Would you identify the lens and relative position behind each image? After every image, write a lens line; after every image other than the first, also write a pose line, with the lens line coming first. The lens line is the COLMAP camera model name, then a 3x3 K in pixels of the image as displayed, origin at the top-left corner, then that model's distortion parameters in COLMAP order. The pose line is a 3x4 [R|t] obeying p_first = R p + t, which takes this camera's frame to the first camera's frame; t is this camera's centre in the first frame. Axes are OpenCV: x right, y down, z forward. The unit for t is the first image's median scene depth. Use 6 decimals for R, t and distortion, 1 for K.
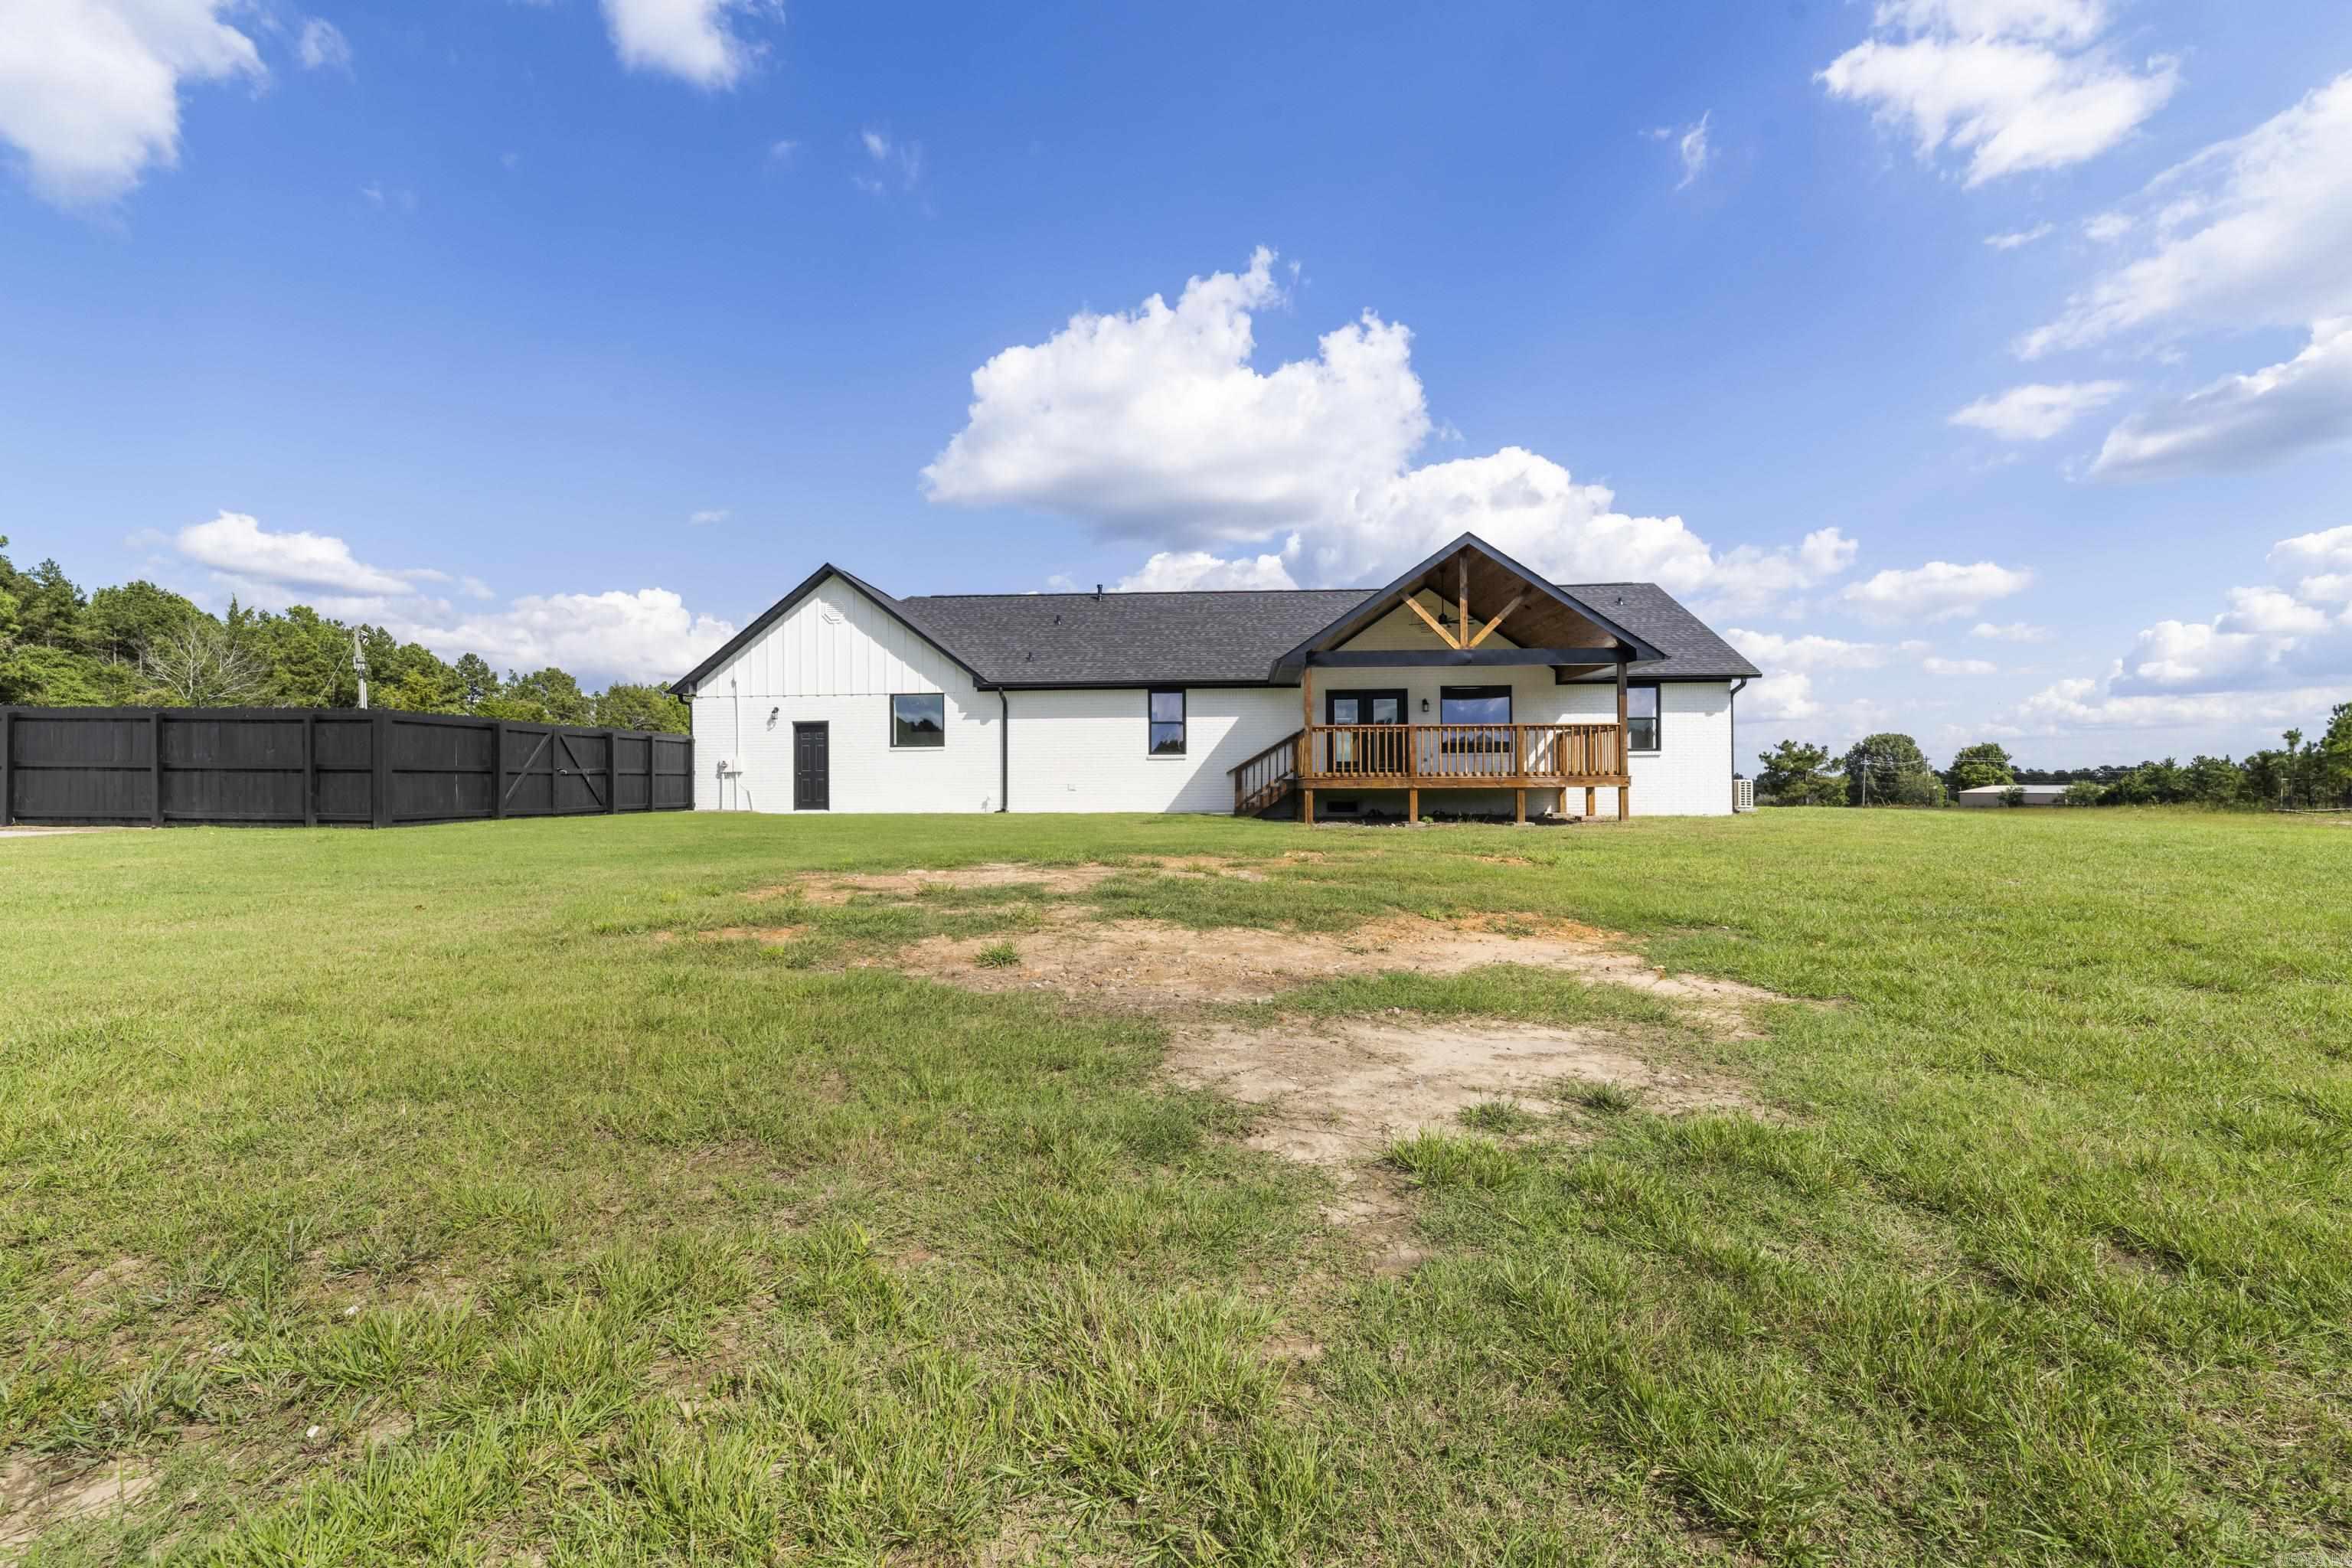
lens RADIAL K [[965.4, 0, 1172.6], [0, 965.4, 772.6], [0, 0, 1]] dist [0.000318, 0.000134]
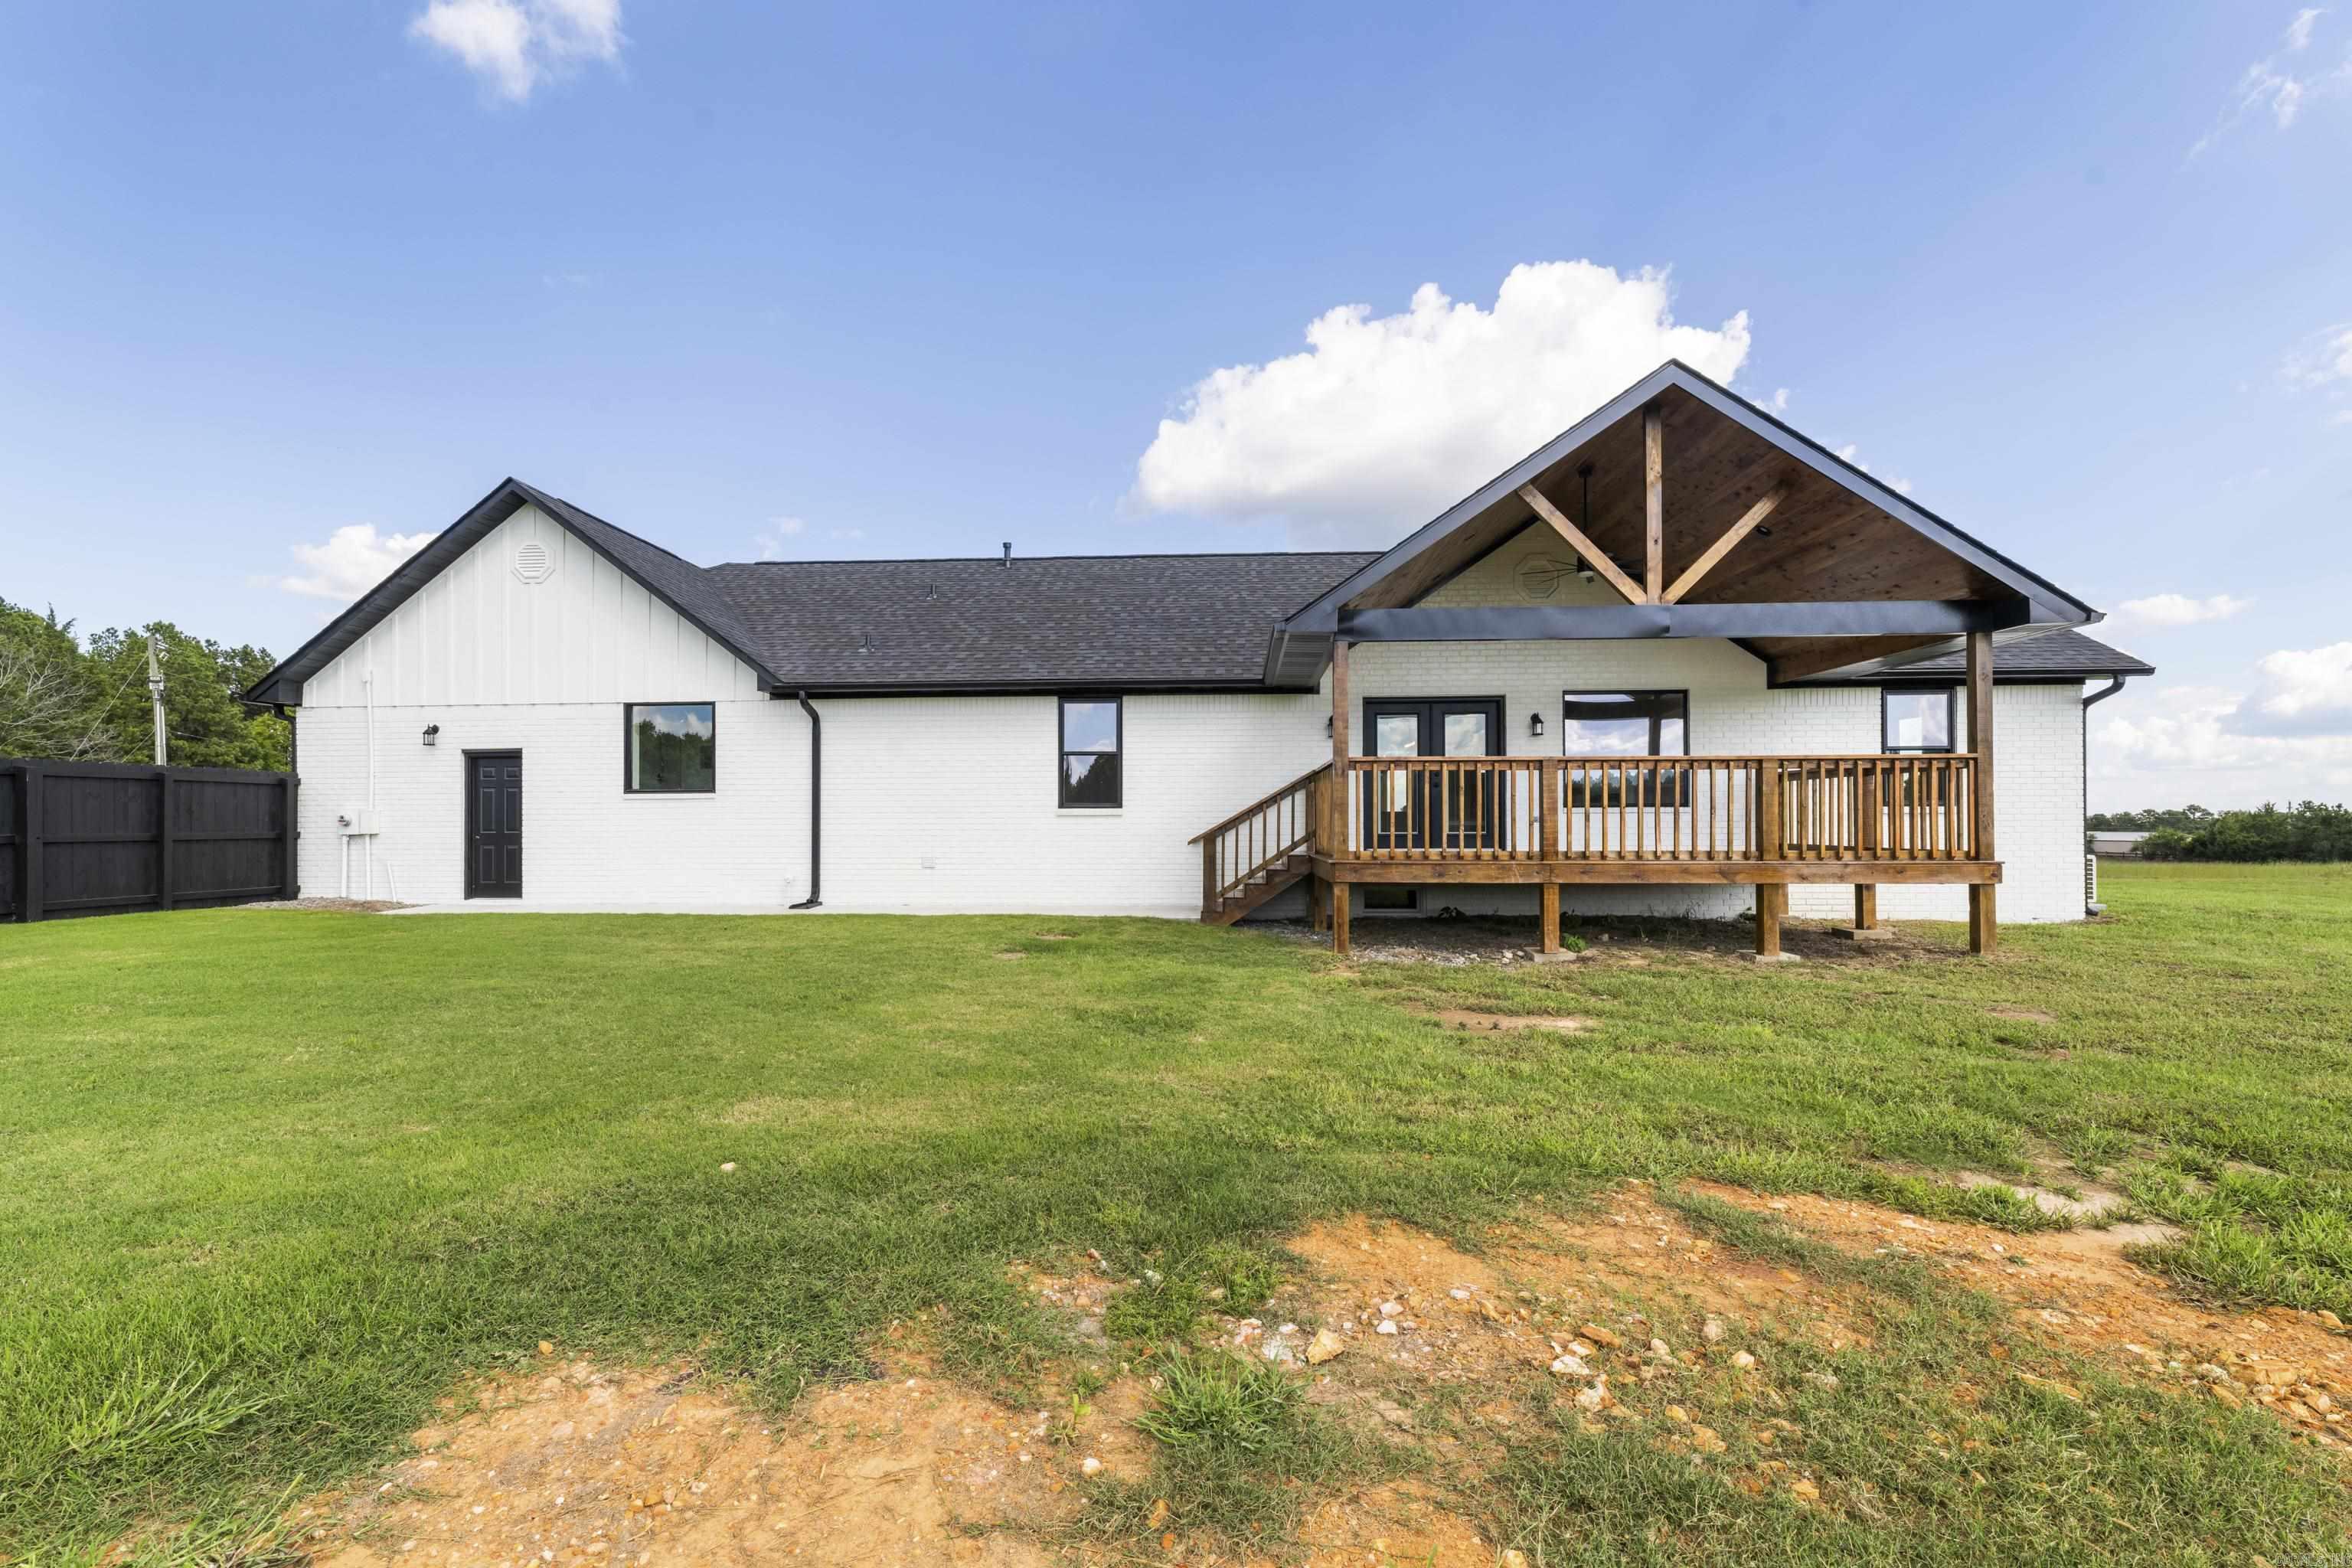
lens RADIAL K [[965.4, 0, 1179.5], [0, 965.4, 802.8], [0, 0, 1]] dist [0.000318, 0.000134]
pose [[0.999966, 0.003287, 0.007573, 0.043841], [-0.003221, 0.999957, -0.008695, -0.016615], [-0.007601, 0.008670, 0.999934, 0.414837]]
